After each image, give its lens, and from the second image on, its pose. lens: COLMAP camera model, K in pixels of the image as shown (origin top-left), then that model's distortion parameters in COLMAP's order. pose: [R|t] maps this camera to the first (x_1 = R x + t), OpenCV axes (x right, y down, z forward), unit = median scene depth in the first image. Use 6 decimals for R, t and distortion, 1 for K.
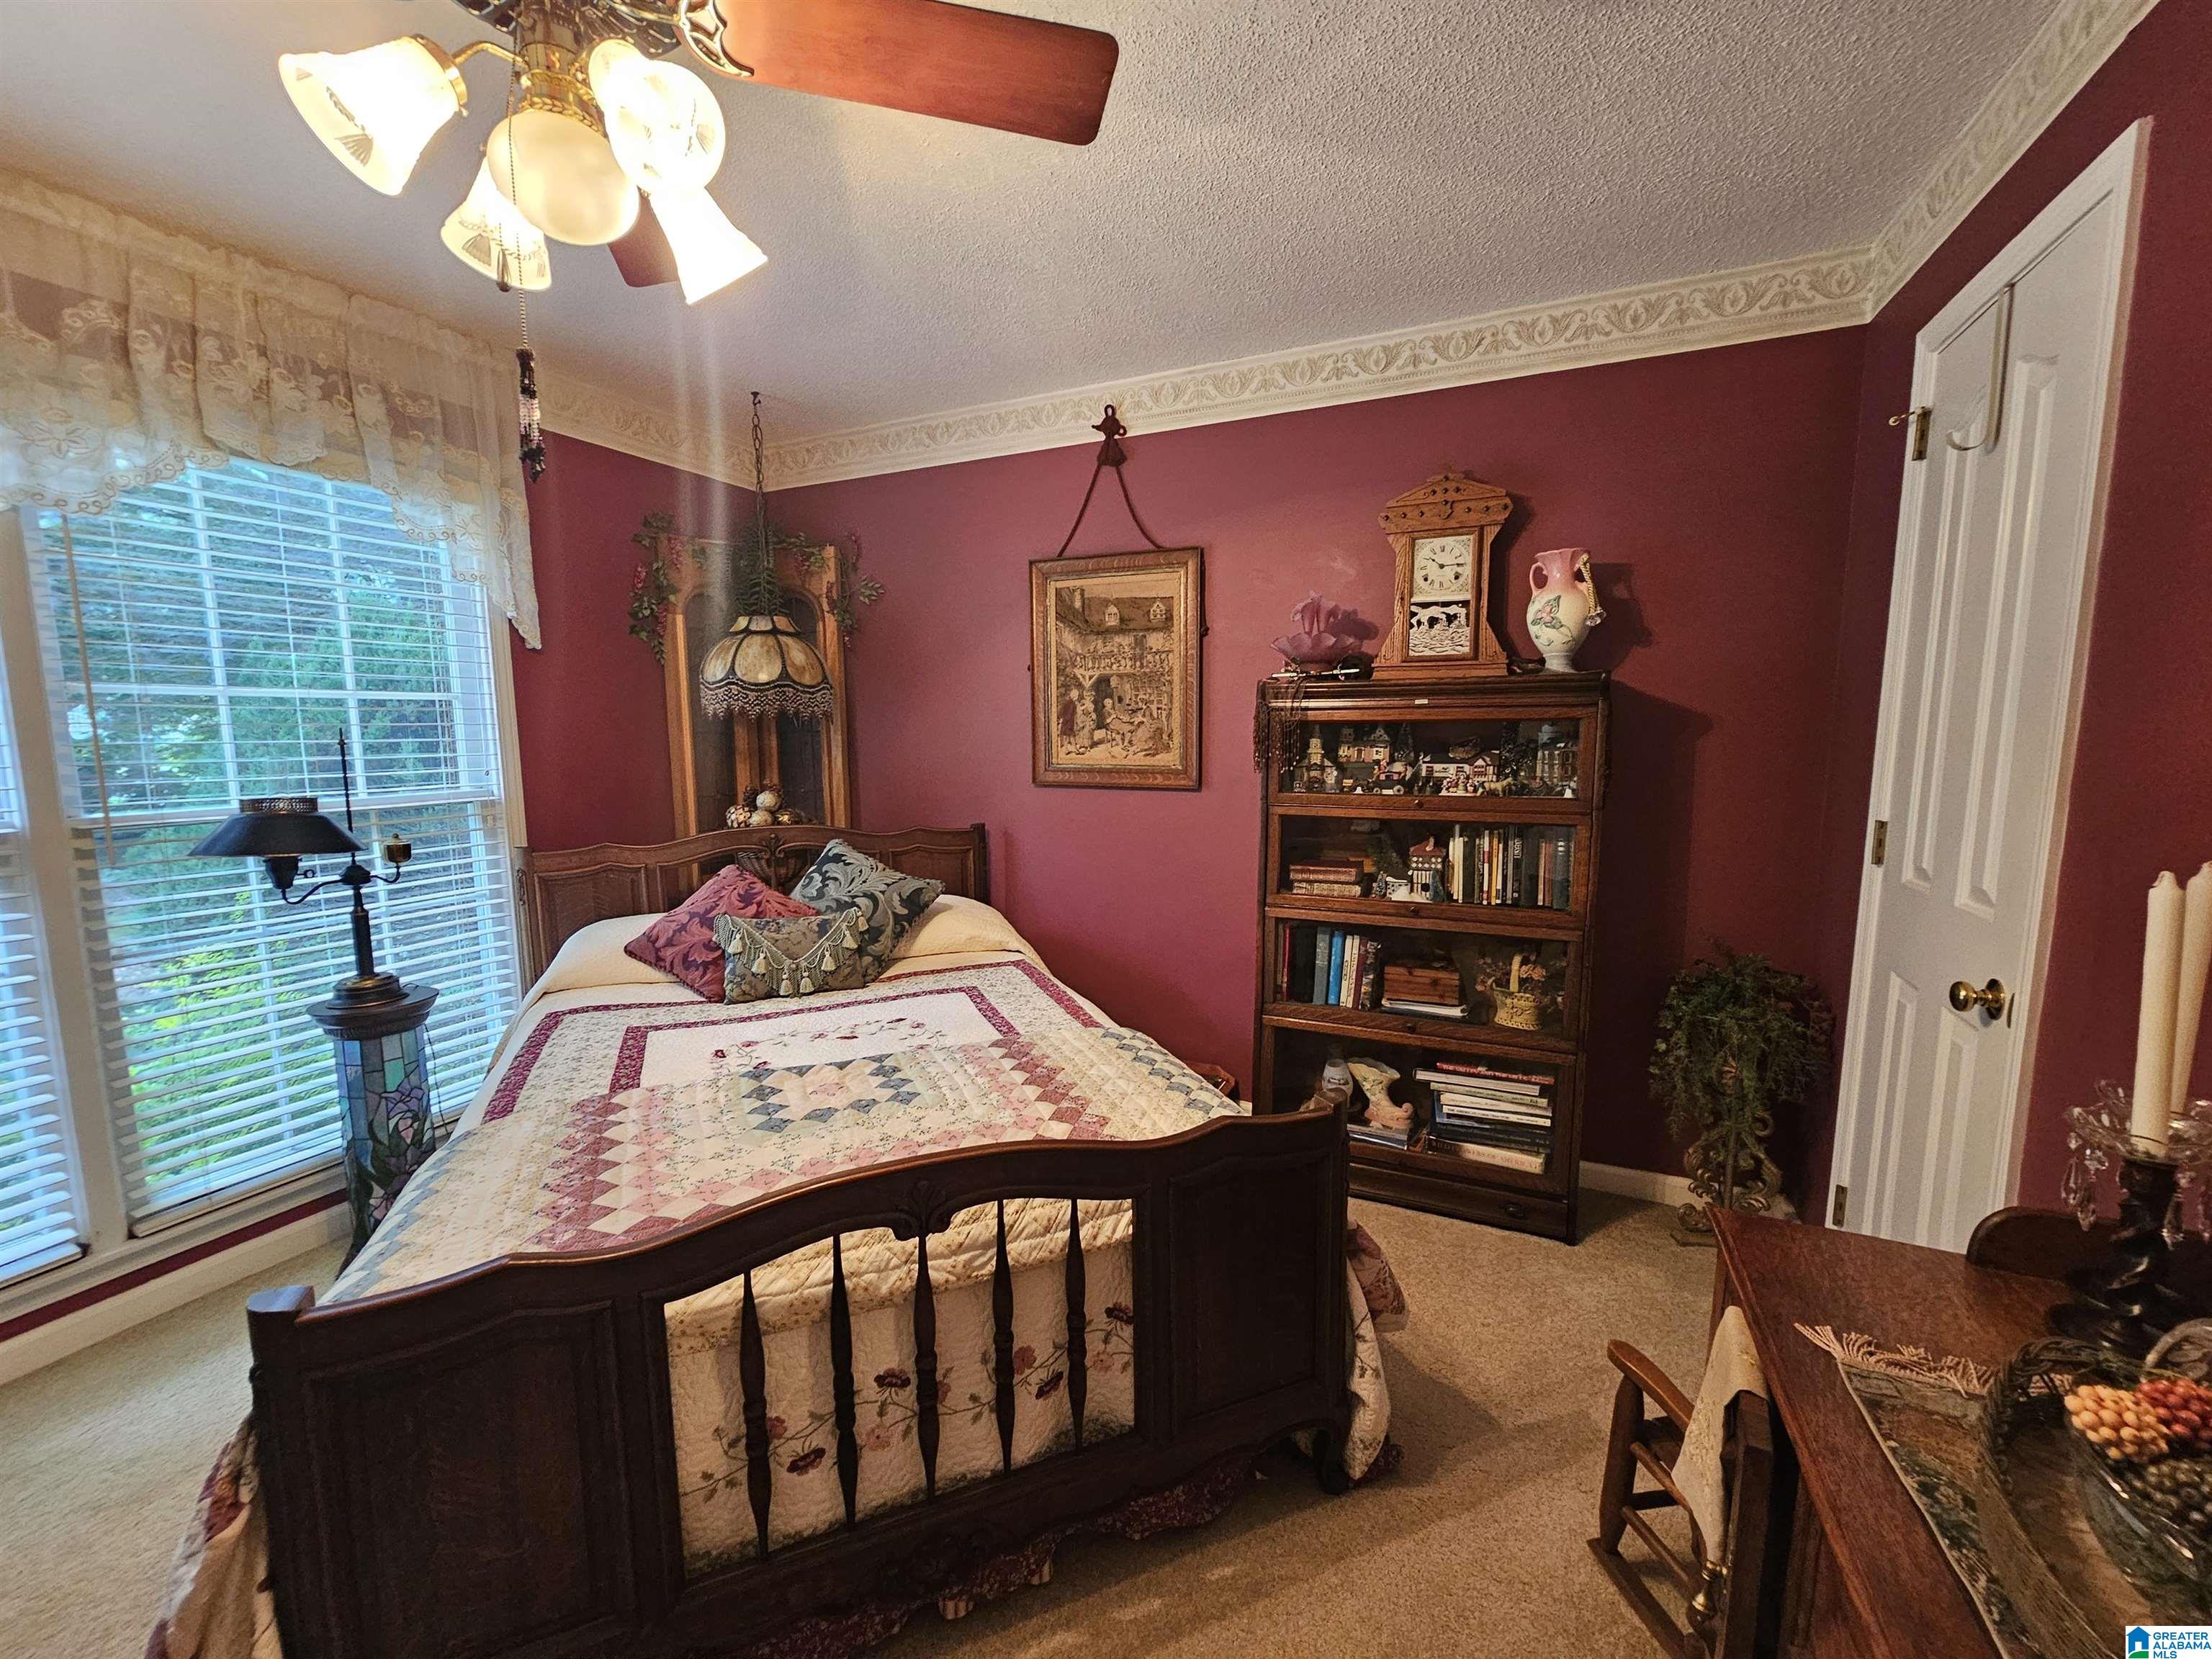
lens RADIAL K [[918.9, 0, 1096.6], [0, 918.9, 836.5], [0, 0, 1]] dist [-0.000290, -0.000003]
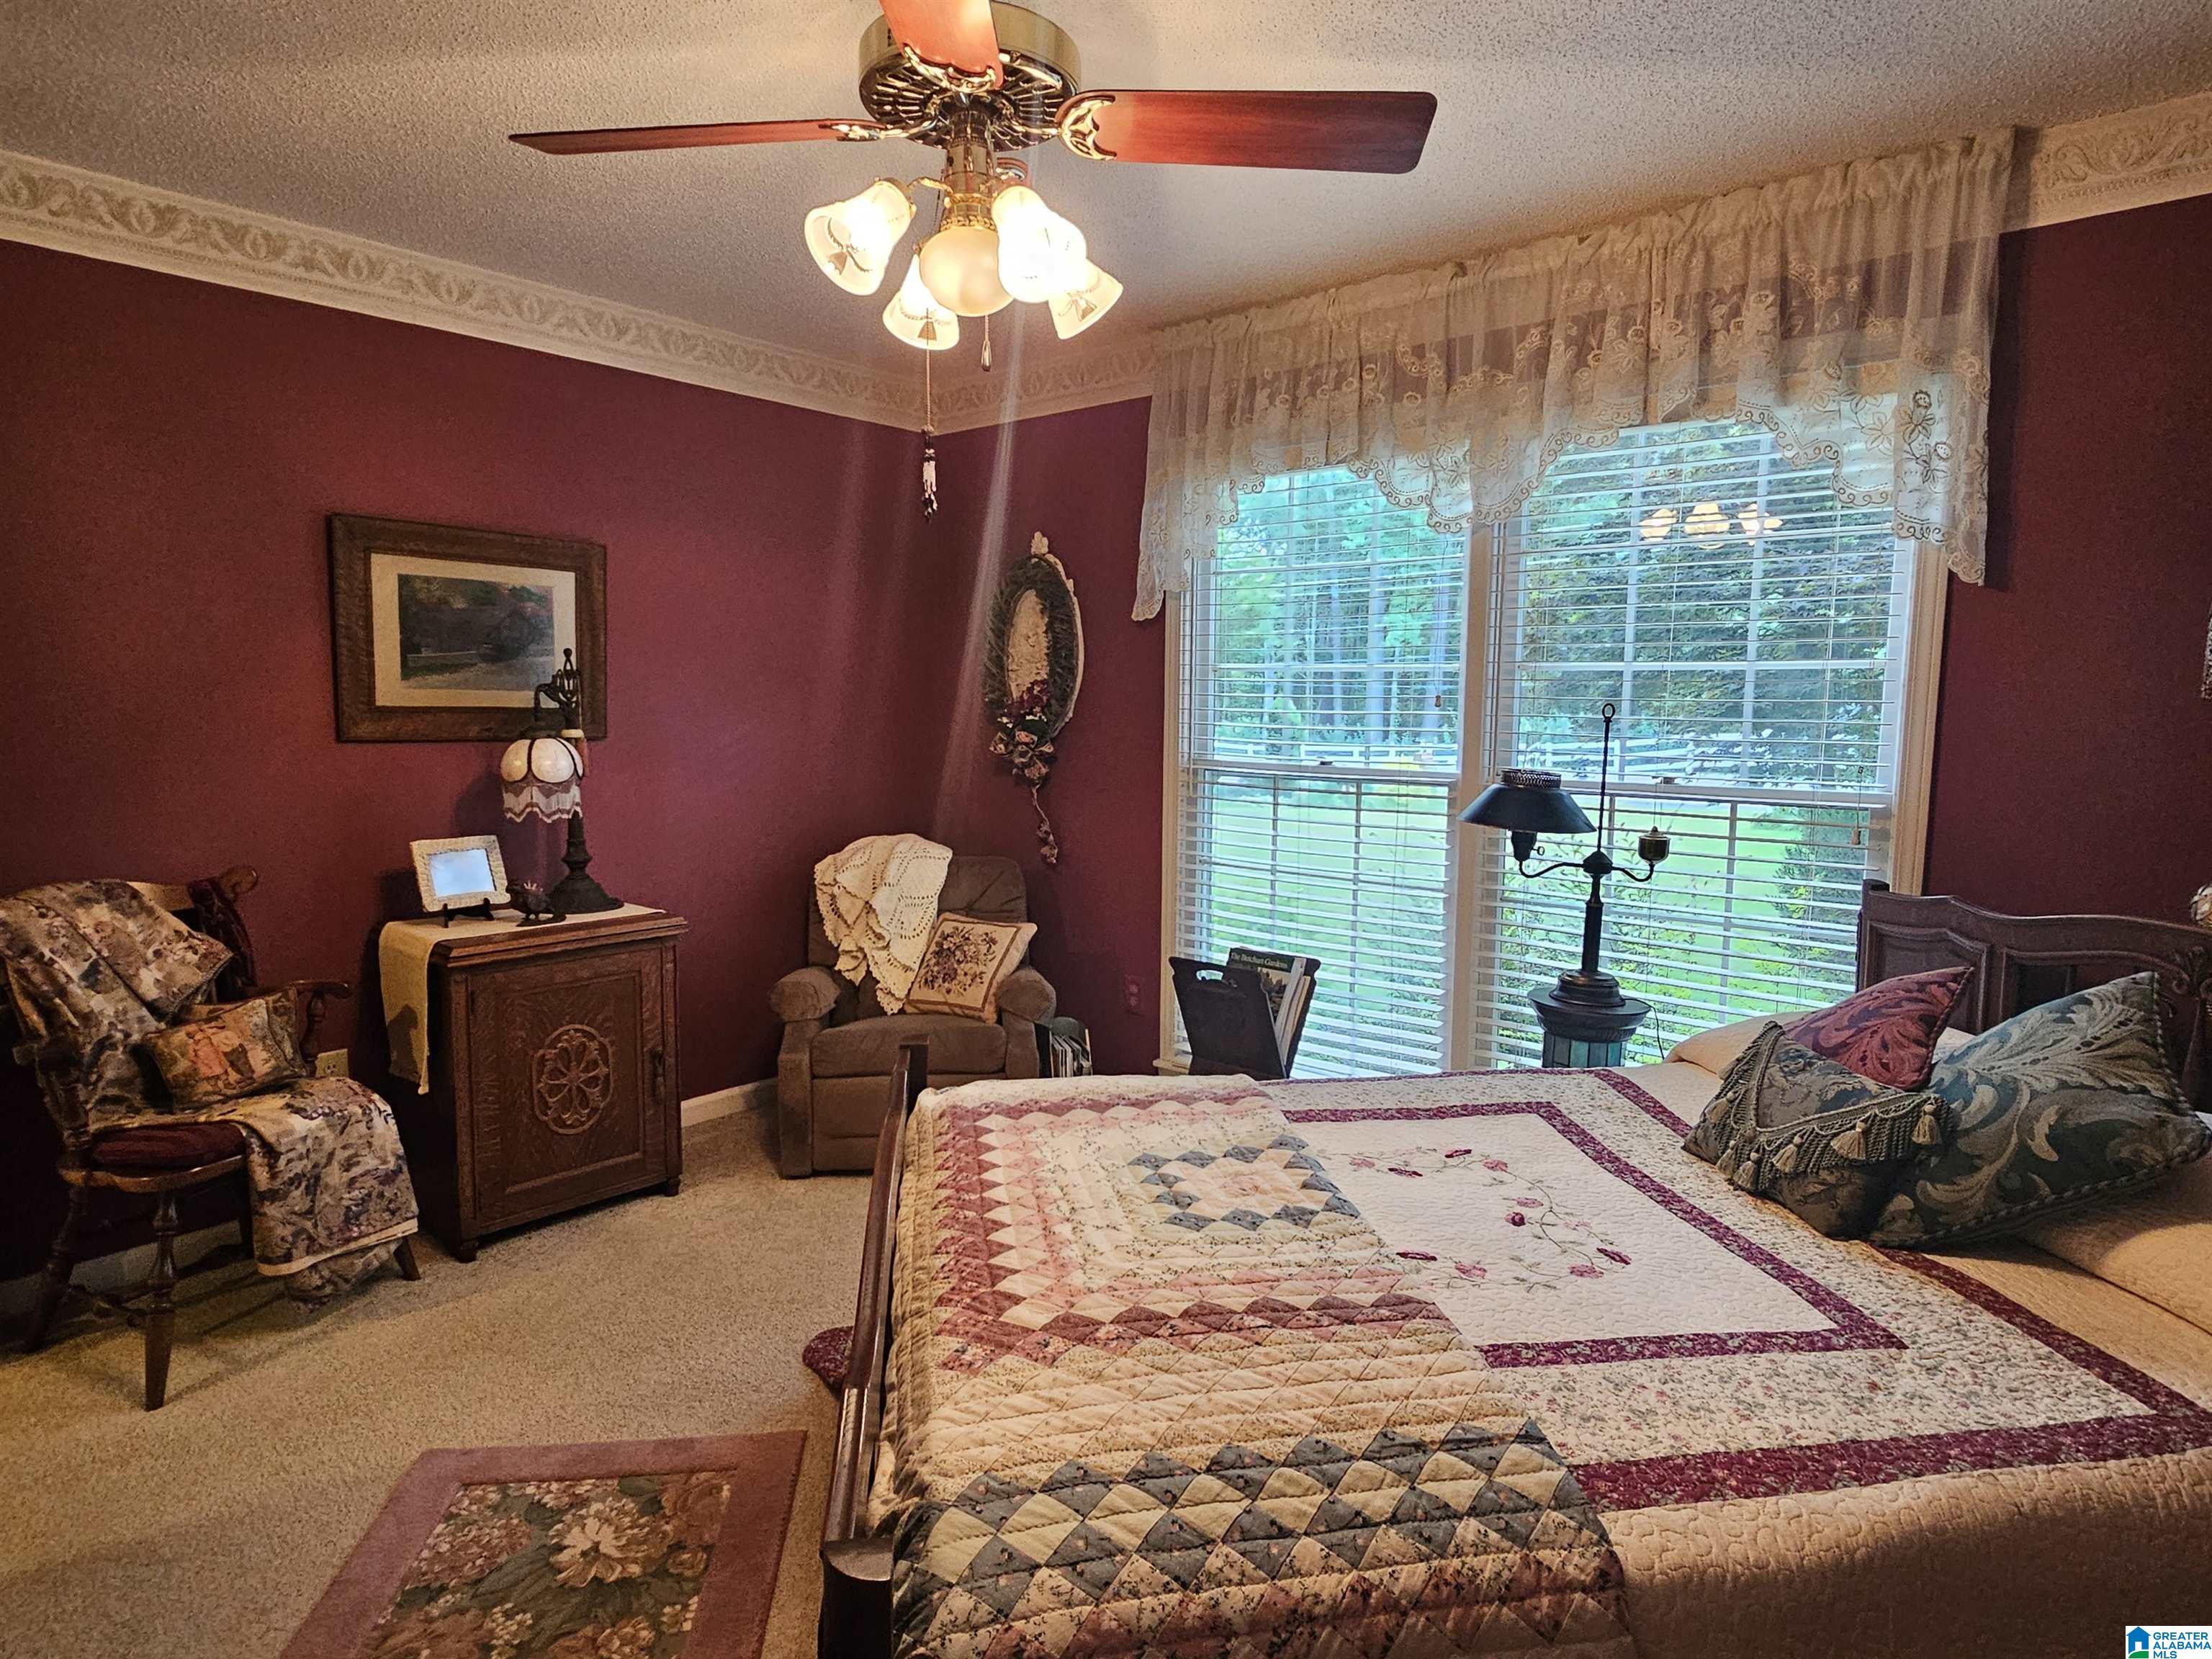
lens RADIAL K [[1259.5, 0, 1098.8], [0, 1259.5, 818.1], [0, 0, 1]] dist [0.011590, -0.002690]
pose [[-0.276386, 0.102513, -0.955564, 0.454828], [-0.120685, 0.982722, 0.140333, -0.100191], [0.953439, 0.154108, -0.259238, 0.709582]]
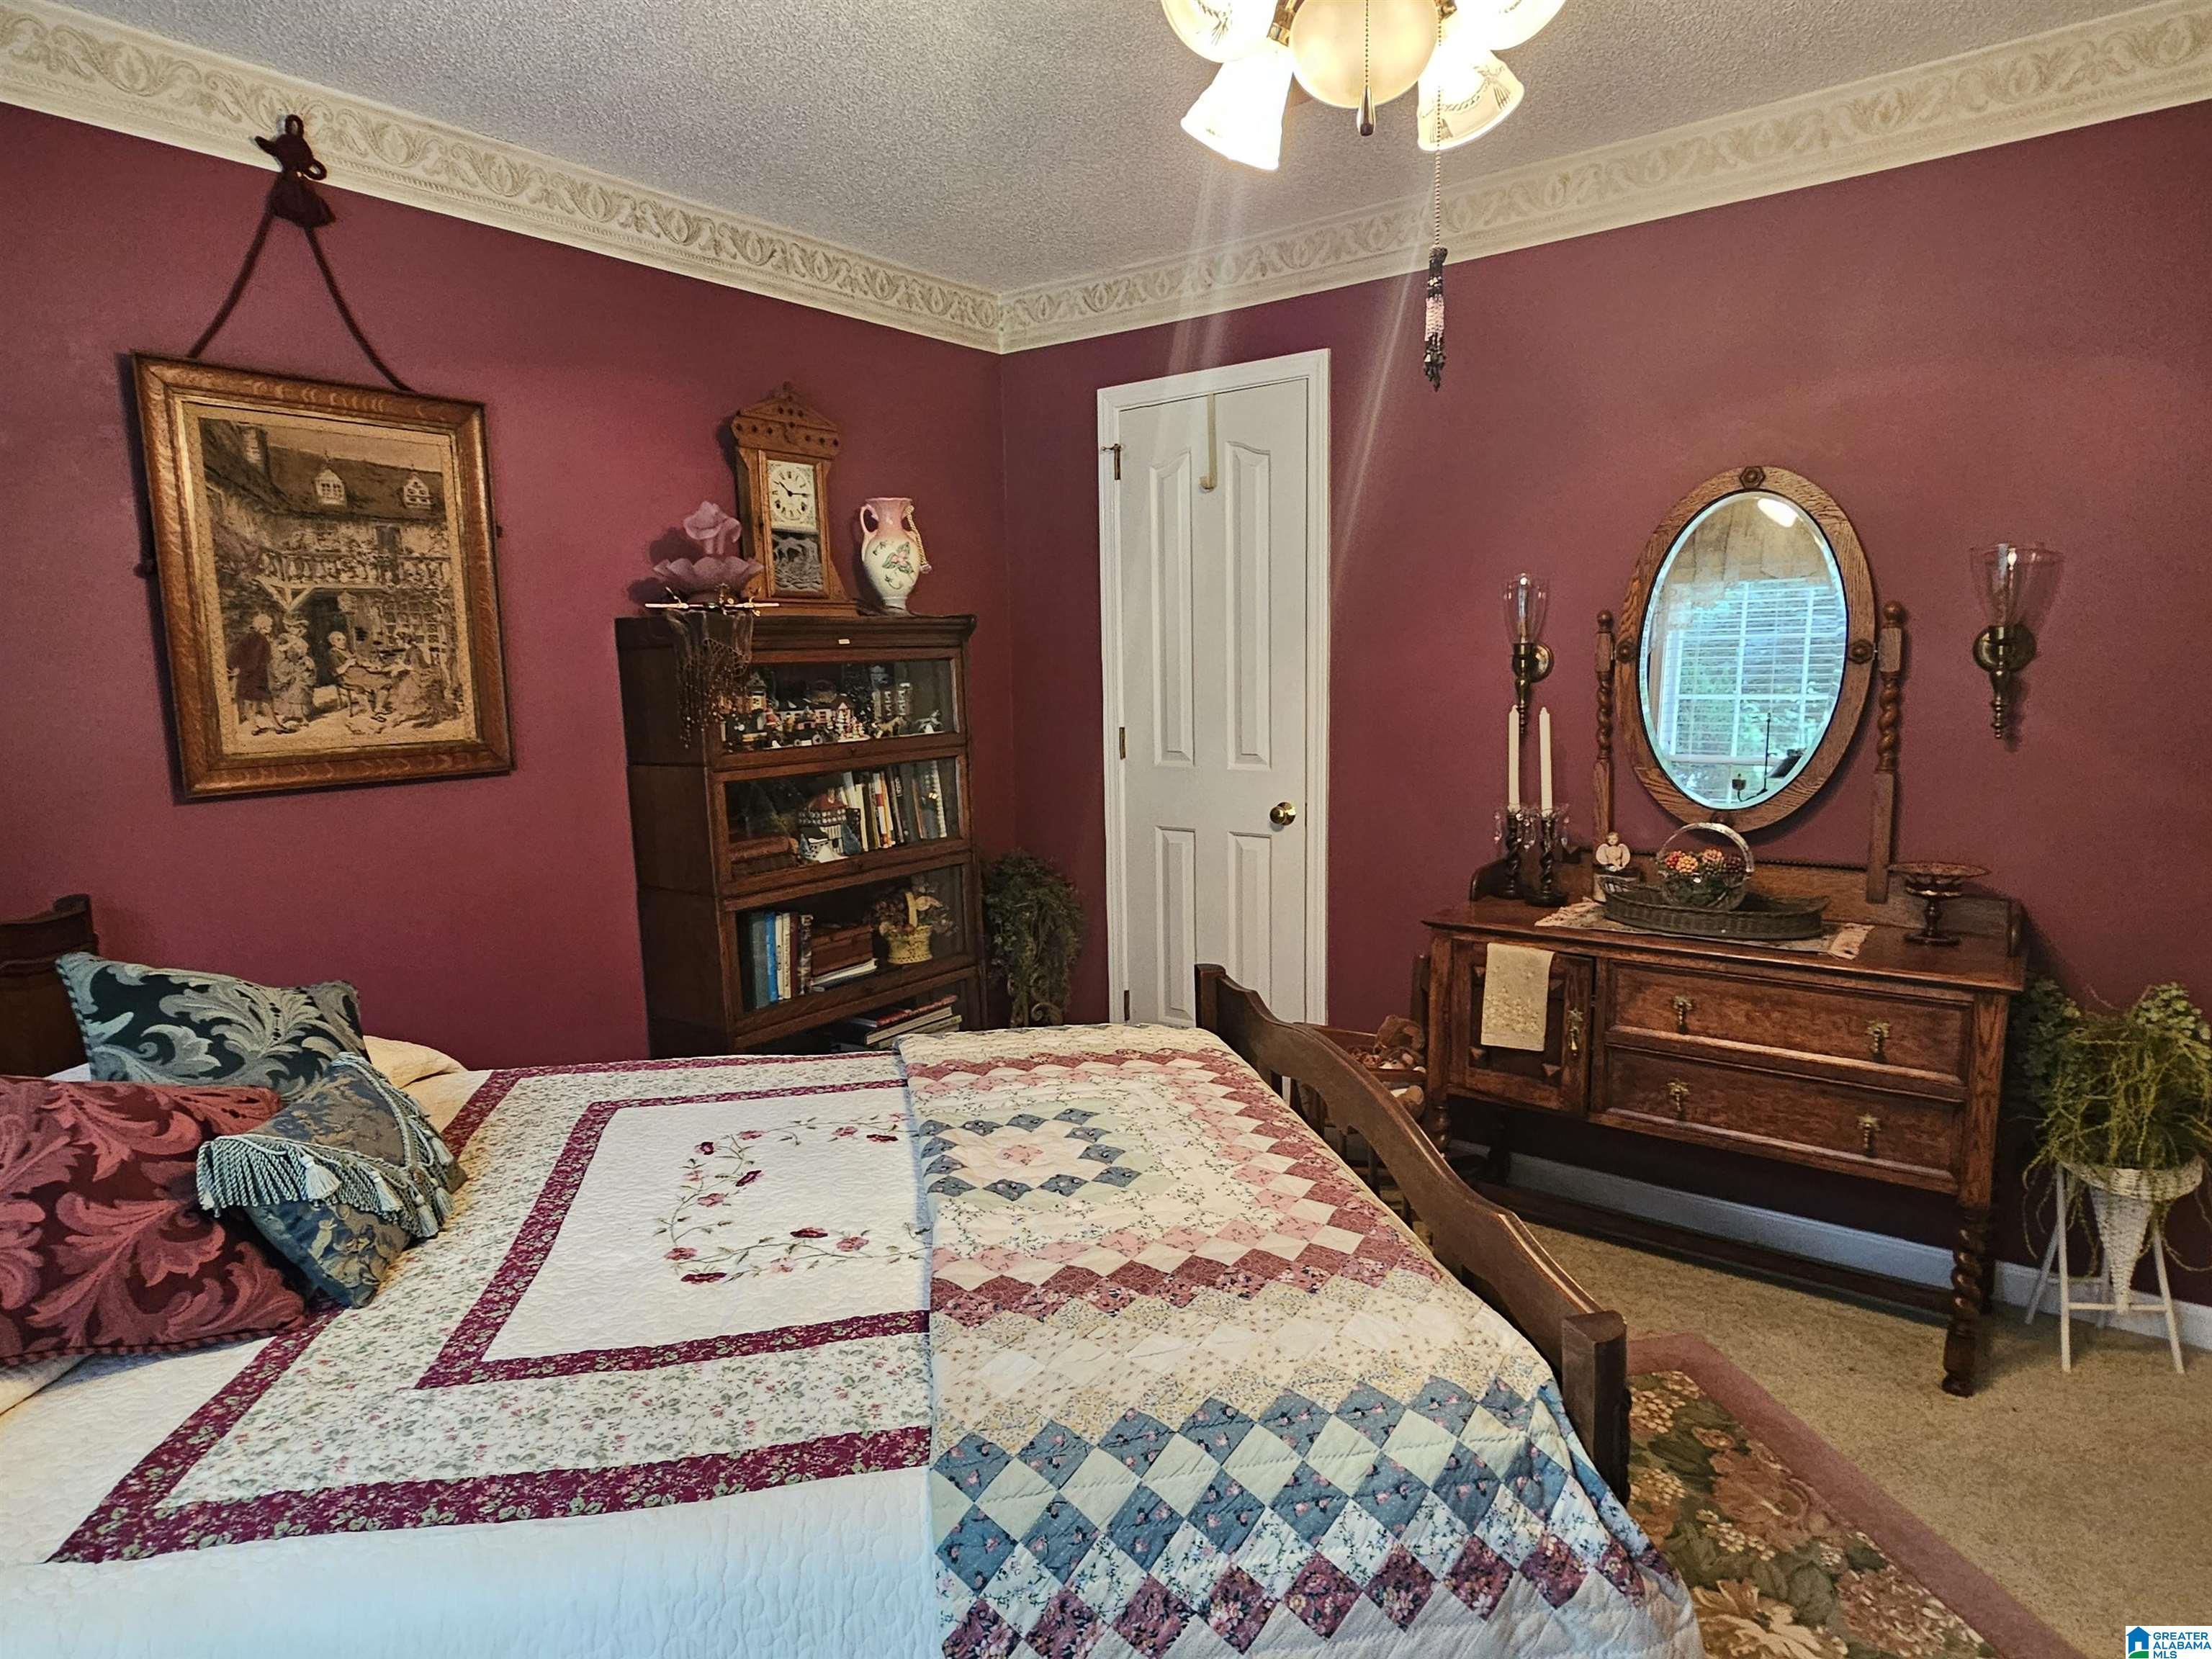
lens RADIAL K [[1259.5, 0, 1109.7], [0, 1259.5, 832.4], [0, 0, 1]] dist [0.011590, -0.002690]
pose [[0.213372, -0.136089, 0.967446, -0.782123], [0.140873, 0.984188, 0.107374, -0.050697], [-0.966761, 0.113376, 0.229169, 0.426030]]
